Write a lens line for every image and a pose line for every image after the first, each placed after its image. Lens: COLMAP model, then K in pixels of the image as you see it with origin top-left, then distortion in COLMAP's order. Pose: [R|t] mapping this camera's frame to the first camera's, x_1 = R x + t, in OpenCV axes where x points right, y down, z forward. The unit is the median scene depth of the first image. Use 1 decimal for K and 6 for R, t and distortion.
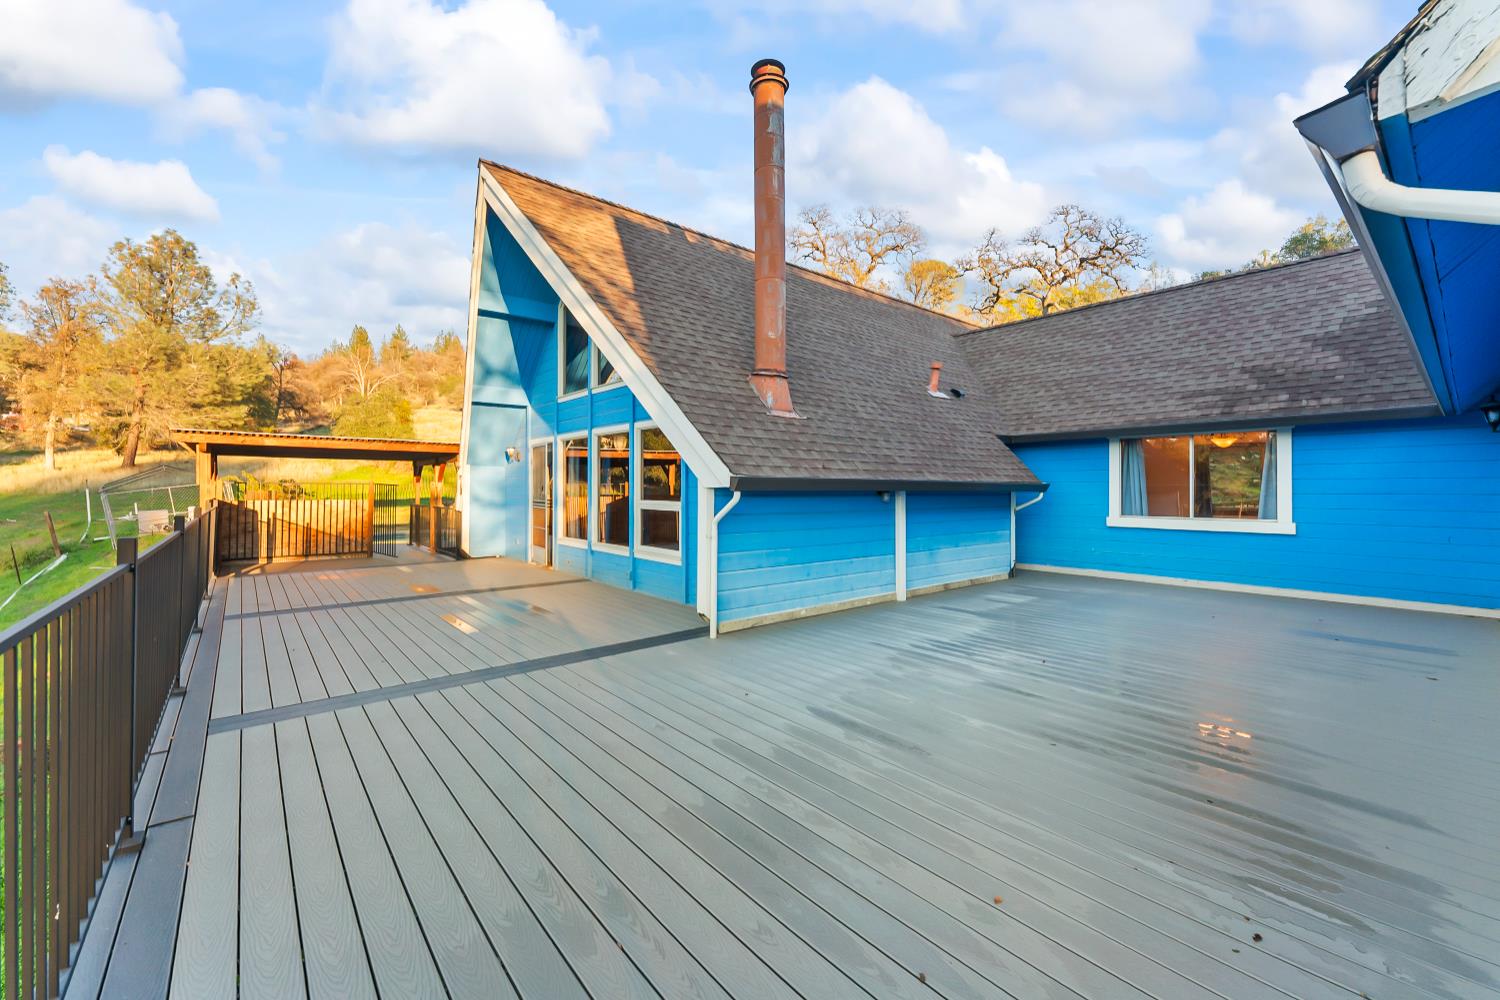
lens RADIAL K [[605.1, 0, 738.1], [0, 605.1, 488.7], [0, 0, 1]] dist [0.000497, -0.000193]
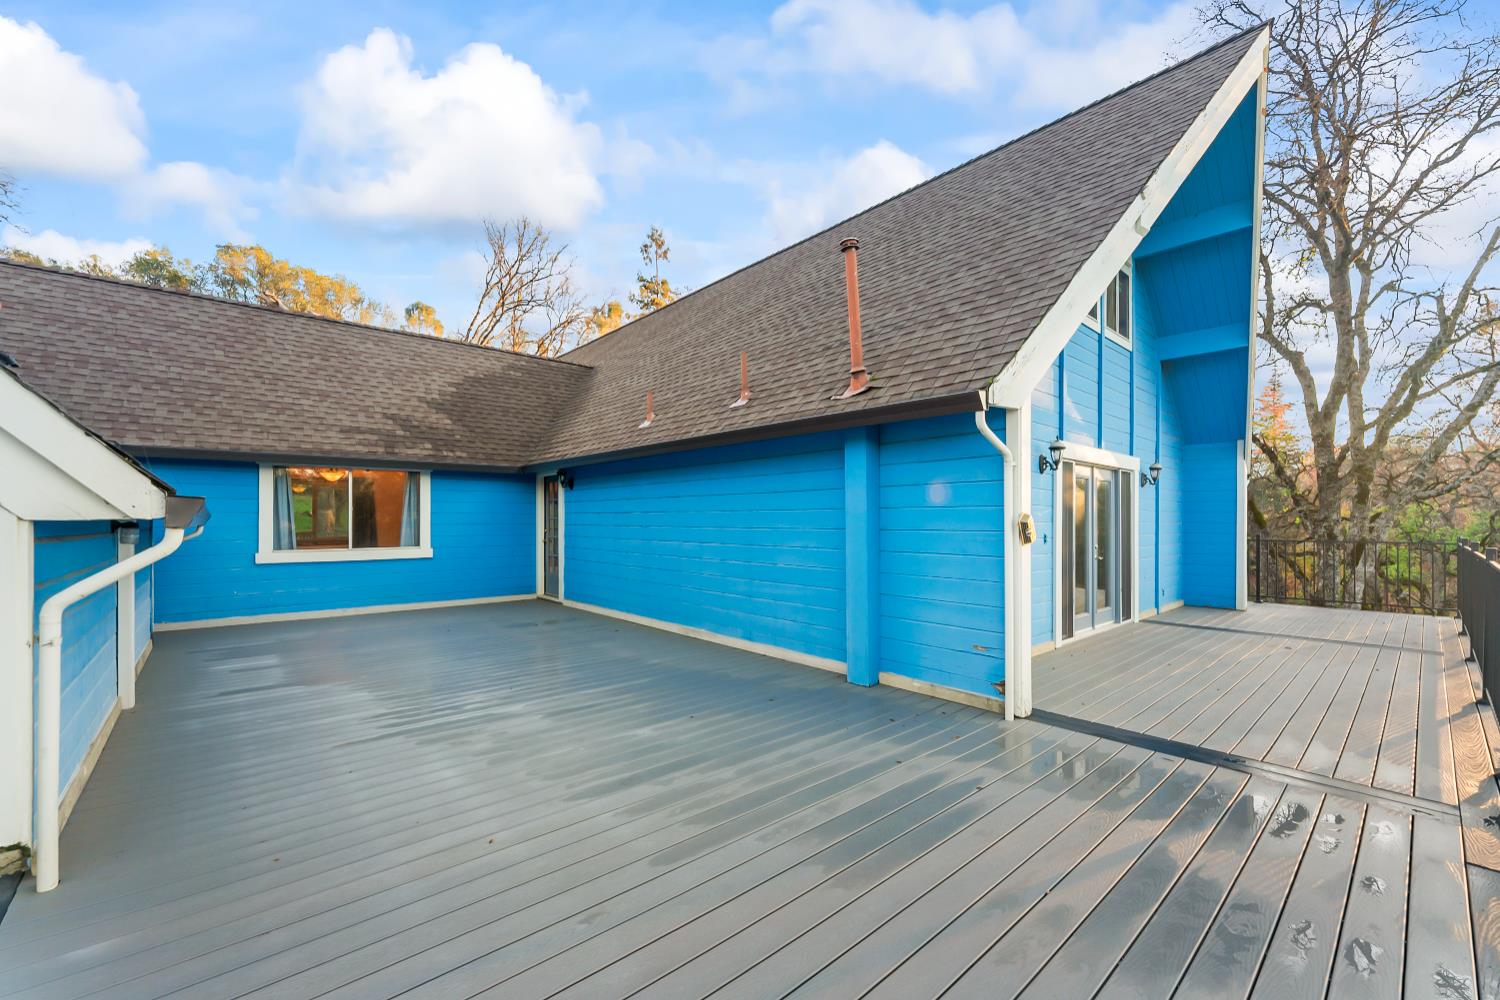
lens RADIAL K [[605.1, 0, 741.8], [0, 605.1, 516.1], [0, 0, 1]] dist [0.000497, -0.000193]
pose [[-0.030498, 0.006440, 0.999514, -0.557587], [0.000178, 0.999979, -0.006437, -0.001435], [-0.999535, -0.000018, -0.030499, 0.656771]]
